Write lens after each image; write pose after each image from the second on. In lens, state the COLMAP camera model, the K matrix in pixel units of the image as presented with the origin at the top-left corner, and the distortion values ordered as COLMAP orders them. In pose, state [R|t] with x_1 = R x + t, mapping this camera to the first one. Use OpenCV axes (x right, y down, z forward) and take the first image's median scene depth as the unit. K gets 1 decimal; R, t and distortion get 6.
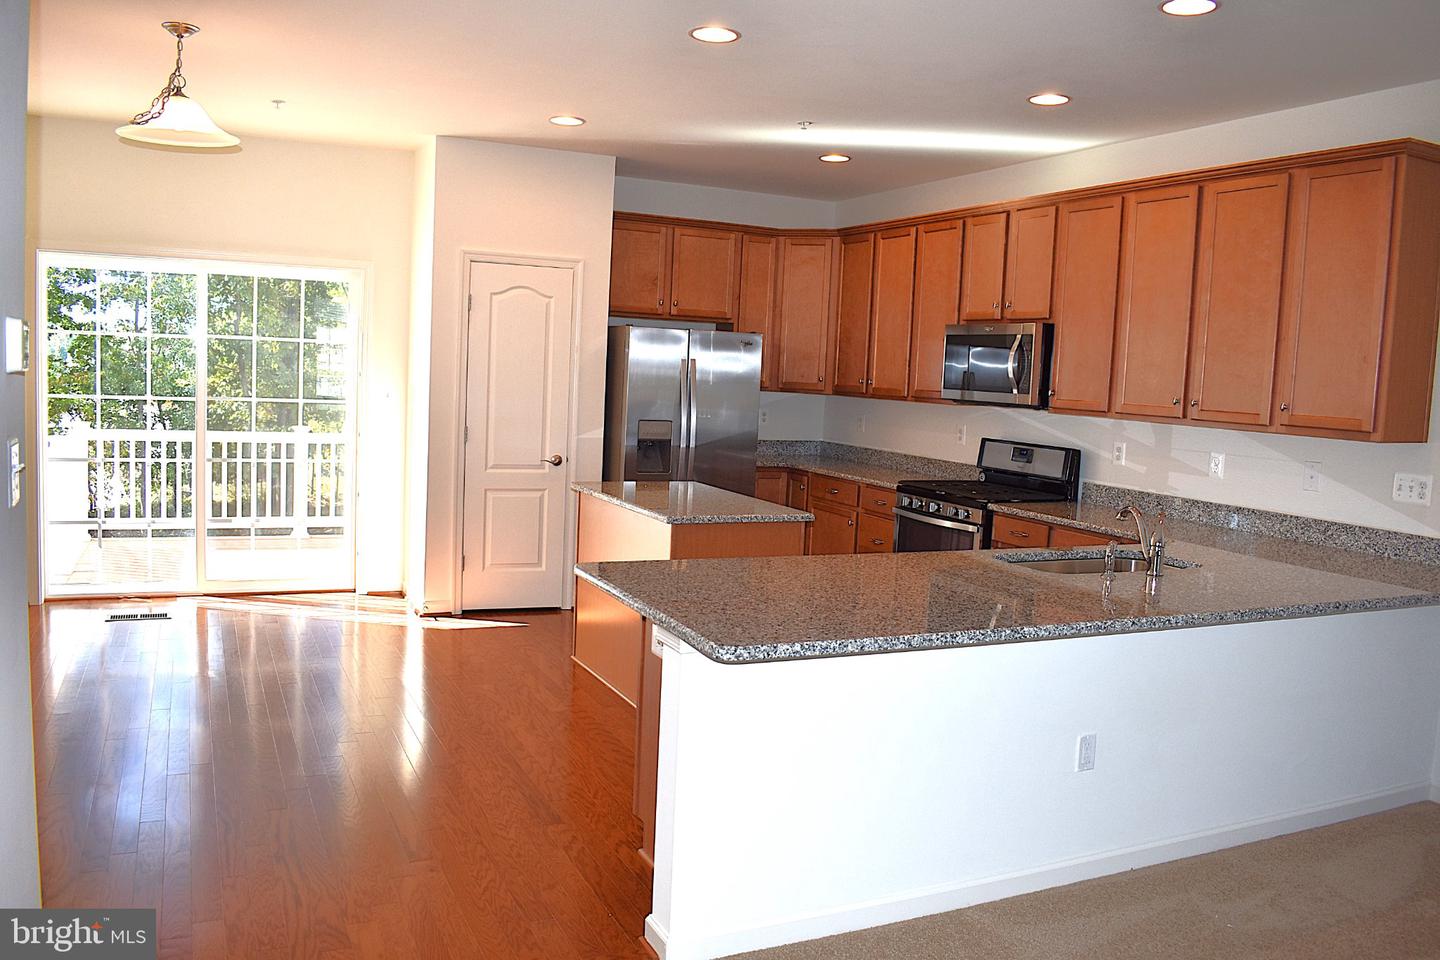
lens RADIAL K [[1128.9, 0, 720.8], [0, 1128.9, 483.2], [0, 0, 1]] dist [-0.093854, 0.014475]
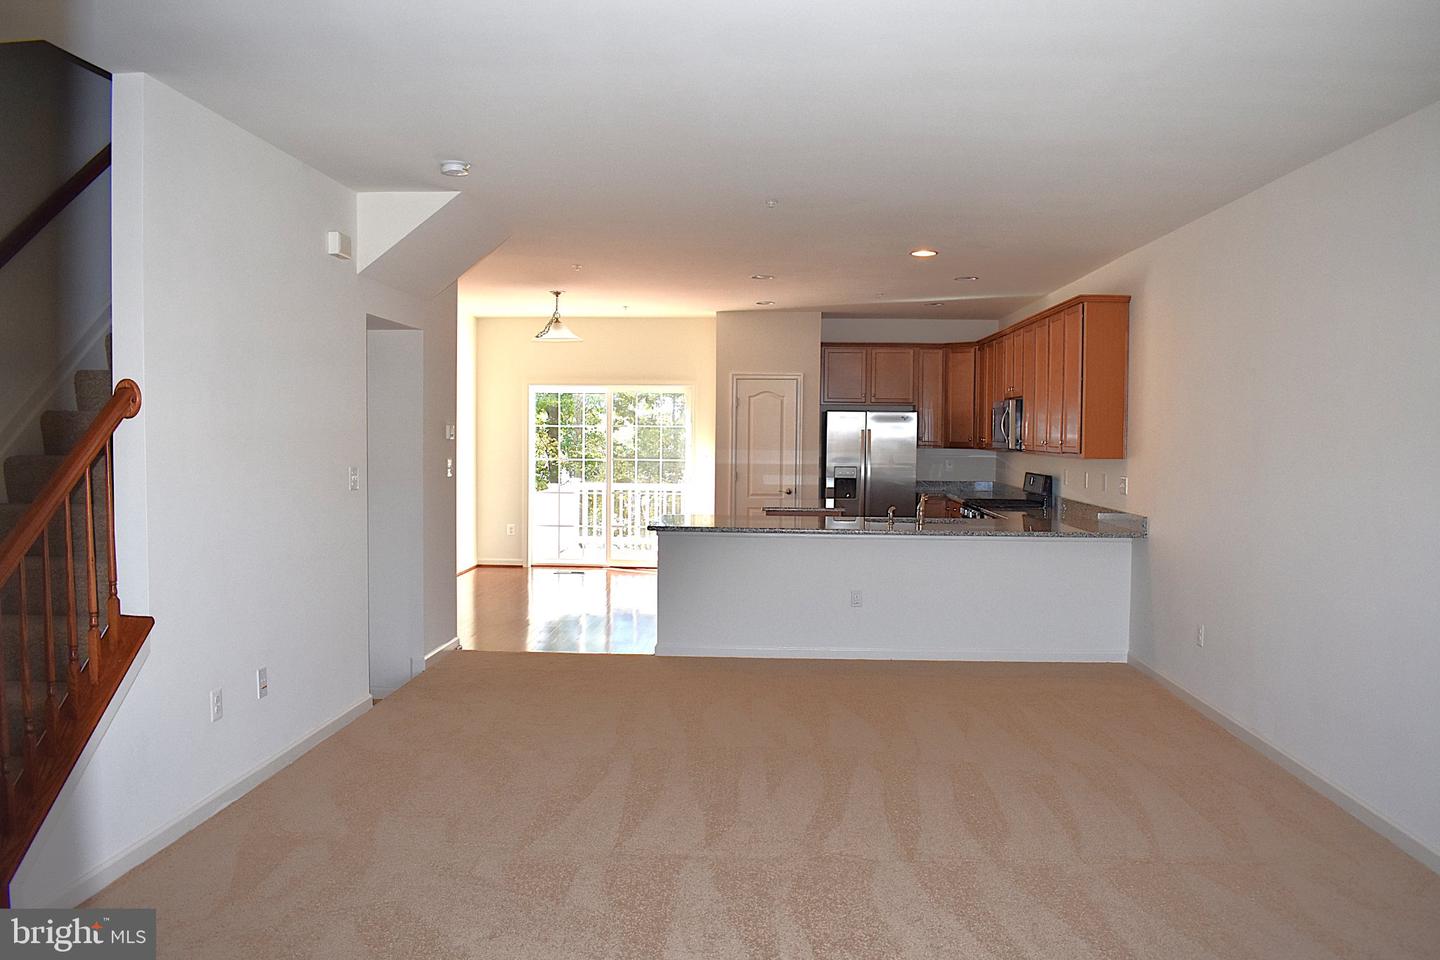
lens RADIAL K [[1128.9, 0, 721.8], [0, 1128.9, 485.0], [0, 0, 1]] dist [-0.093854, 0.014475]
pose [[0.880944, -0.016336, -0.472938, 0.614278], [-0.015637, 0.997853, -0.063594, 0.086339], [0.472962, 0.063418, 0.878798, -0.592404]]
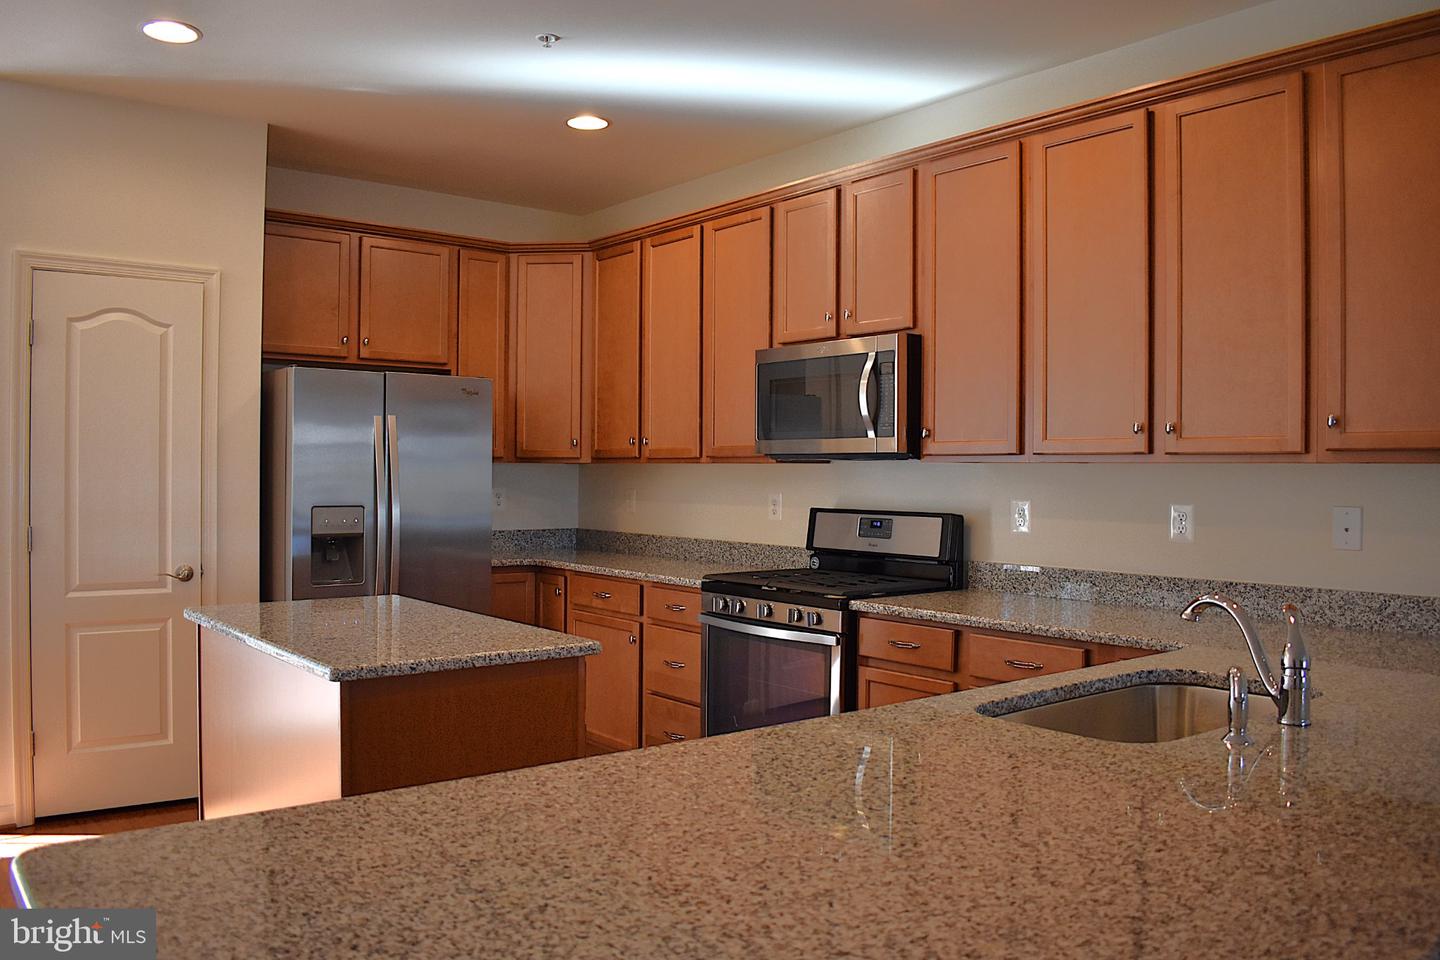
lens RADIAL K [[1128.9, 0, 720.1], [0, 1128.9, 485.0], [0, 0, 1]] dist [-0.093854, 0.014475]
pose [[0.970776, -0.040778, 0.236498, 0.006974], [0.060541, 0.995198, -0.076912, -0.003273], [-0.232226, 0.088982, 0.968583, 0.322810]]
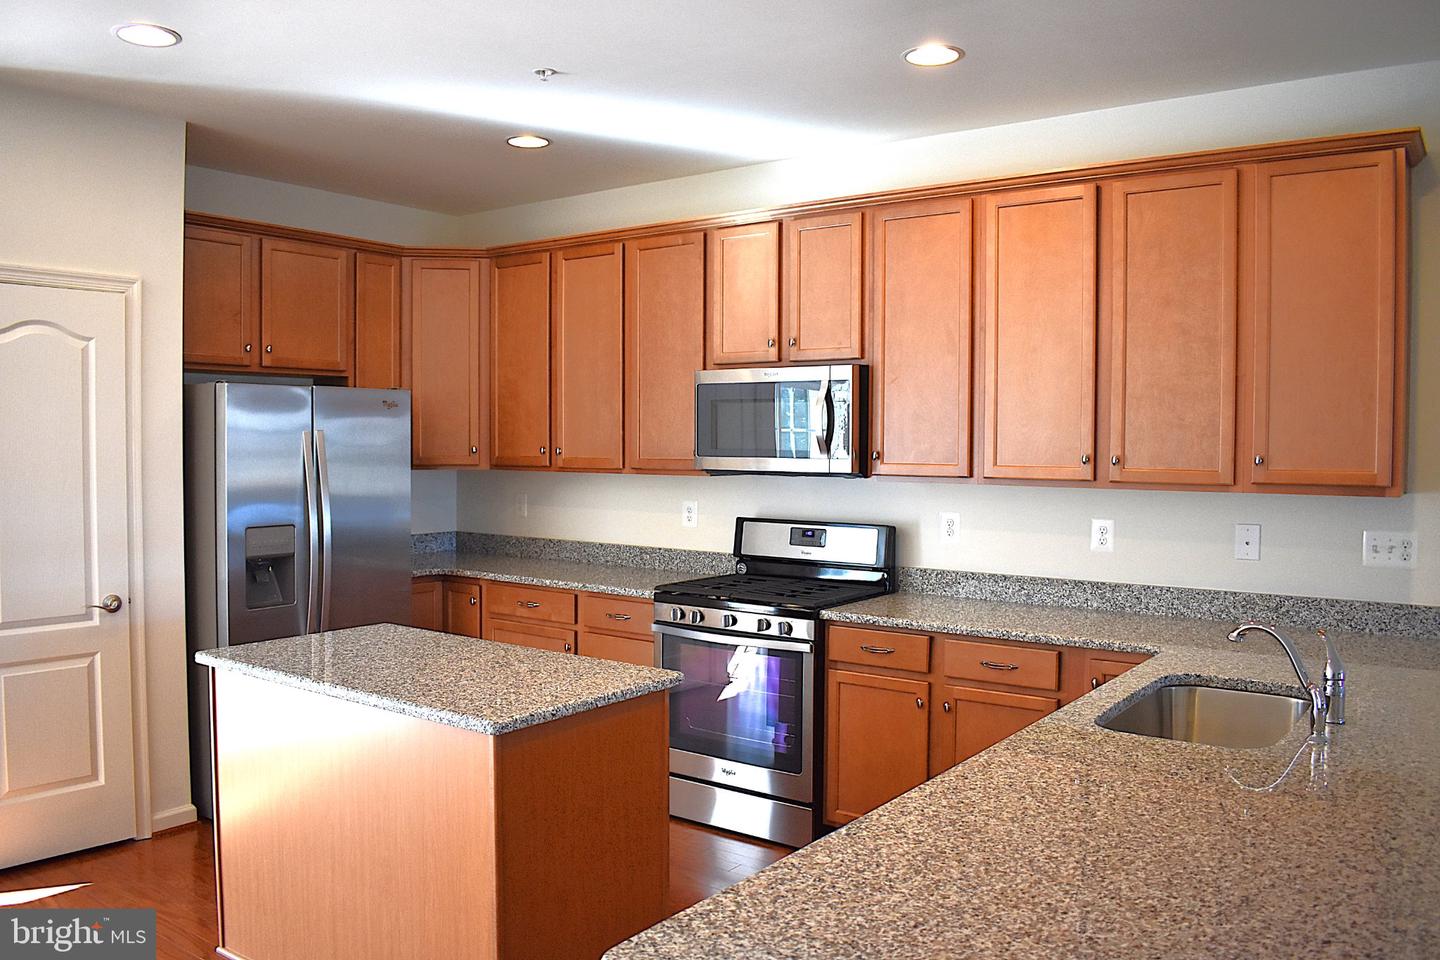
lens RADIAL K [[1128.9, 0, 722.0], [0, 1128.9, 481.7], [0, 0, 1]] dist [-0.093854, 0.014475]
pose [[0.877552, -0.059713, 0.475749, -0.143950], [0.083763, 0.996049, -0.029489, -0.043797], [-0.472108, 0.065728, 0.879087, 0.336206]]
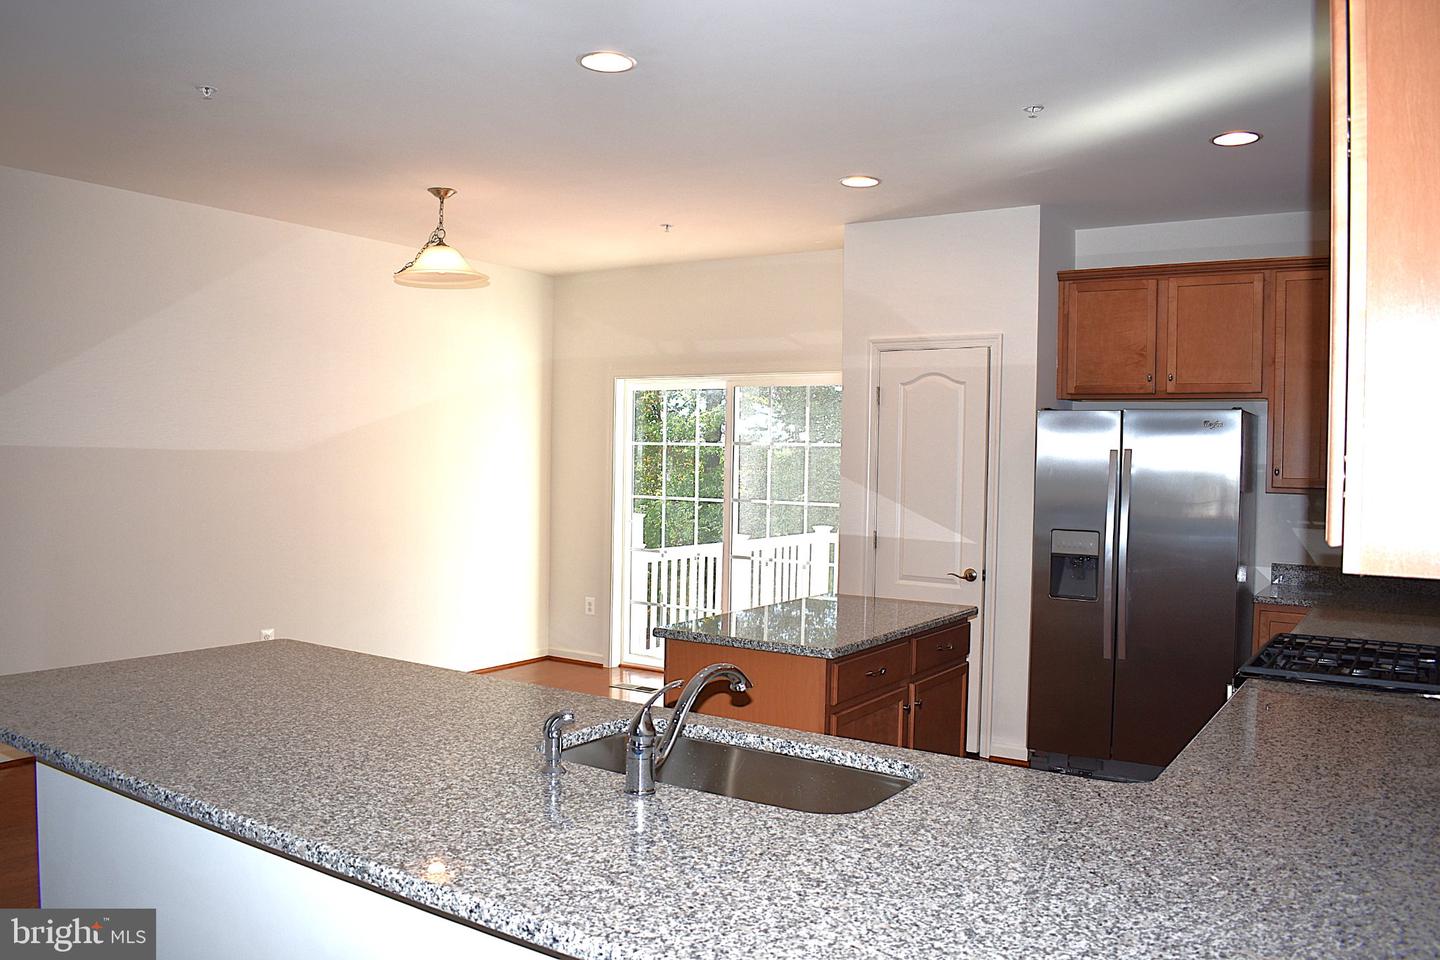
lens RADIAL K [[1128.9, 0, 726.5], [0, 1128.9, 482.4], [0, 0, 1]] dist [-0.093854, 0.014475]
pose [[0.527411, -0.017410, -0.849432, 0.502791], [-0.079722, 0.994365, -0.069880, -0.017151], [0.845861, 0.104574, 0.523051, 0.430578]]
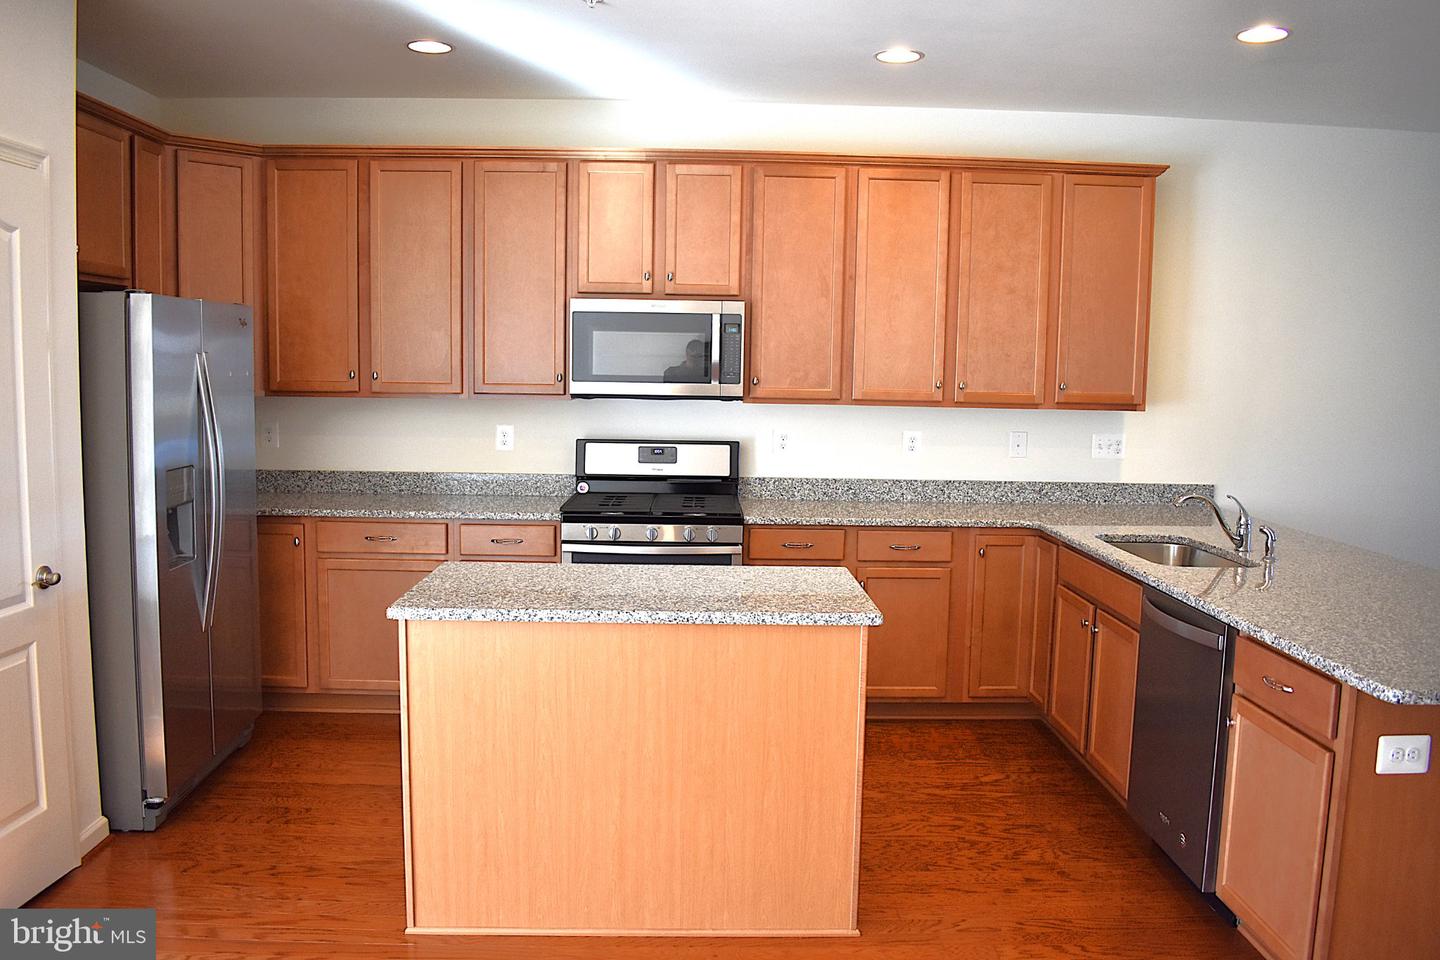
lens RADIAL K [[1128.9, 0, 726.7], [0, 1128.9, 488.5], [0, 0, 1]] dist [-0.093854, 0.014475]
pose [[0.402918, -0.138851, 0.904642, -0.468977], [0.093928, 0.989479, 0.110038, -0.086289], [-0.910404, 0.040635, 0.411721, 0.587479]]
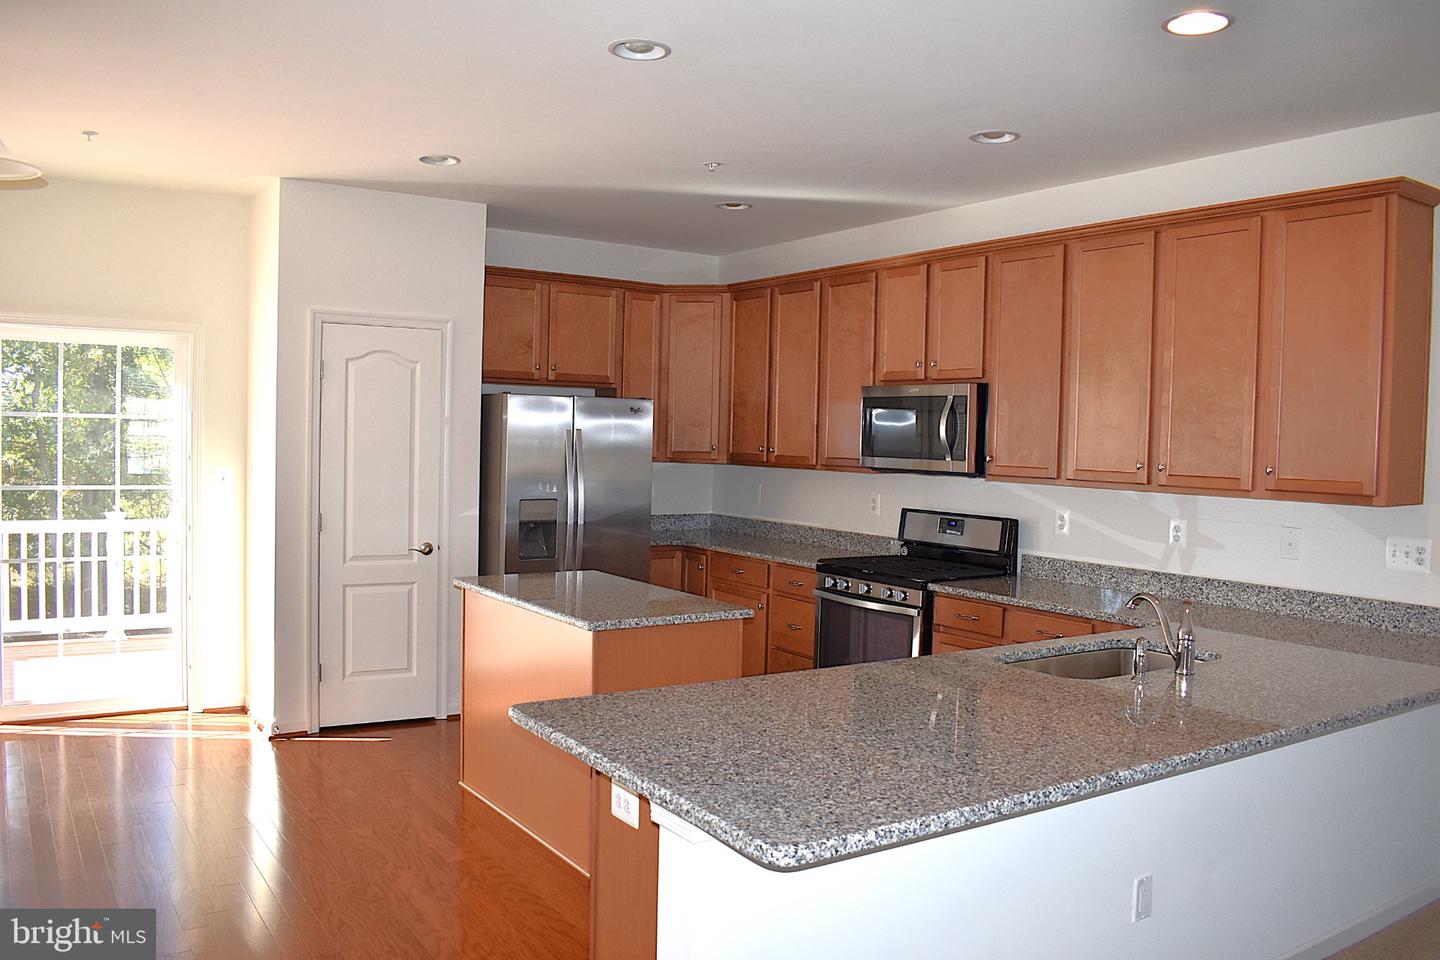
lens RADIAL K [[1128.9, 0, 722.0], [0, 1128.9, 483.7], [0, 0, 1]] dist [-0.093854, 0.014475]
pose [[0.988283, -0.027964, 0.150047, -0.051861], [0.035928, 0.998071, -0.050632, -0.019564], [-0.148342, 0.055429, 0.987382, 0.114719]]
